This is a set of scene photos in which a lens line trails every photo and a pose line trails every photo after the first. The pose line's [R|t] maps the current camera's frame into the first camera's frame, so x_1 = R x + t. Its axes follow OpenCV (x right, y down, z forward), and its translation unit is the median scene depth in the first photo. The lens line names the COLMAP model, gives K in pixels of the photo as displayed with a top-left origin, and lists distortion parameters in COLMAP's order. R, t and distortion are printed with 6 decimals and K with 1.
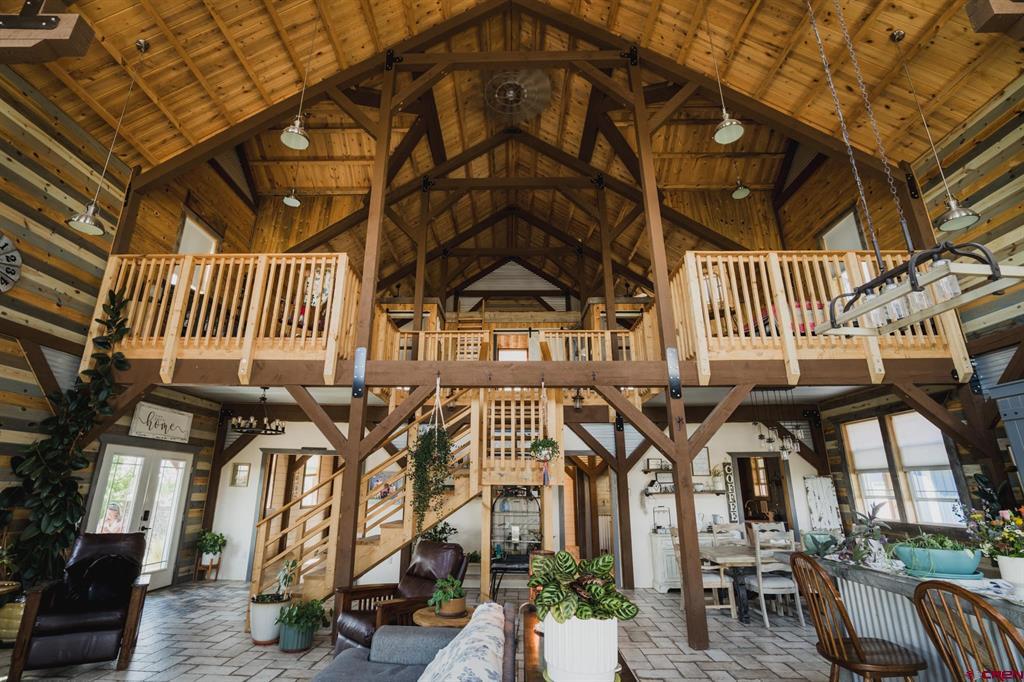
lens RADIAL K [[473.8, 0, 498.0], [0, 473.8, 328.9], [0, 0, 1]] dist [-0.042789, 0.009482]
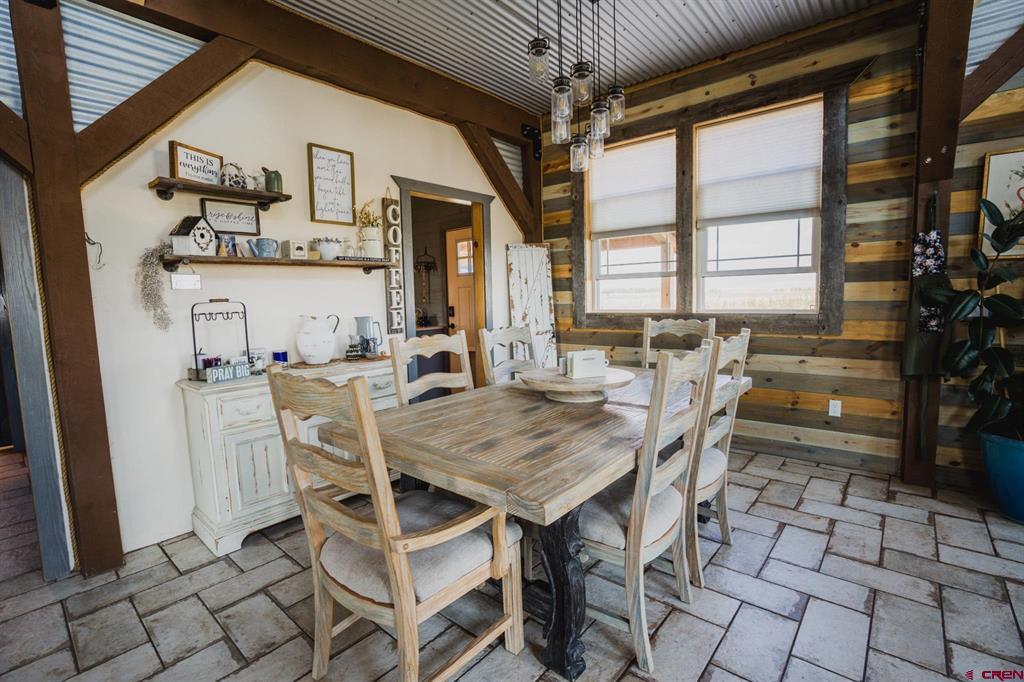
lens RADIAL K [[473.8, 0, 507.0], [0, 473.8, 353.5], [0, 0, 1]] dist [-0.042789, 0.009482]
pose [[0.618899, -0.111876, 0.777462, 0.224669], [-0.223445, 0.923834, 0.310812, 0.277662], [-0.753018, -0.366081, 0.546762, 0.683816]]
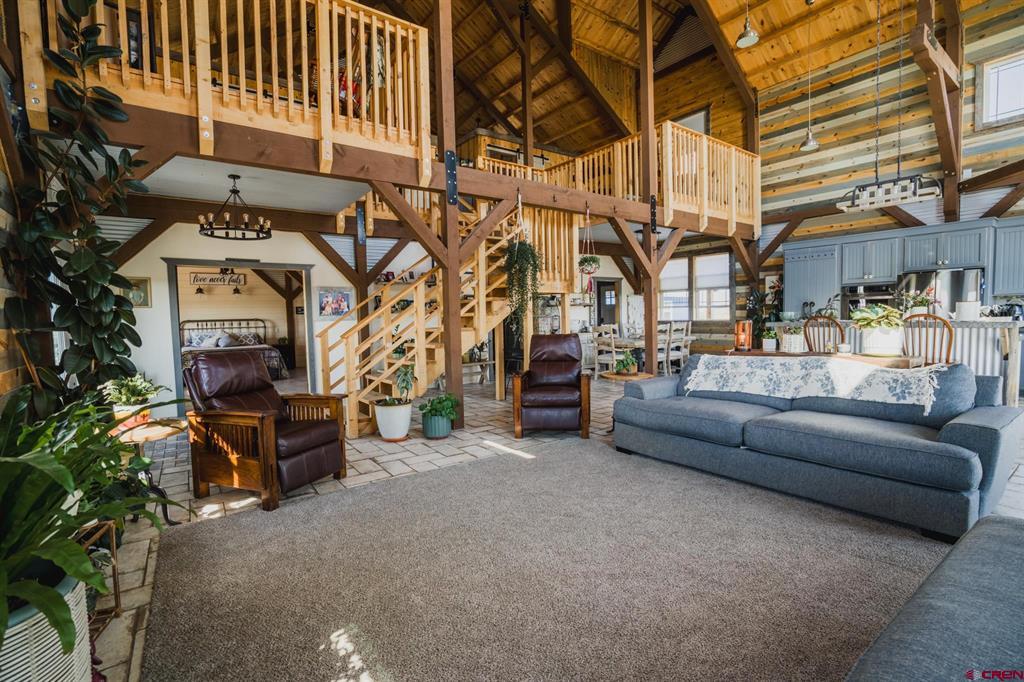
lens RADIAL K [[473.8, 0, 508.5], [0, 473.8, 333.1], [0, 0, 1]] dist [-0.042789, 0.009482]
pose [[0.784443, -0.049479, 0.618225, -0.589102], [-0.170482, 0.941211, 0.291647, 0.065230], [-0.596310, -0.334177, 0.729890, 0.103785]]
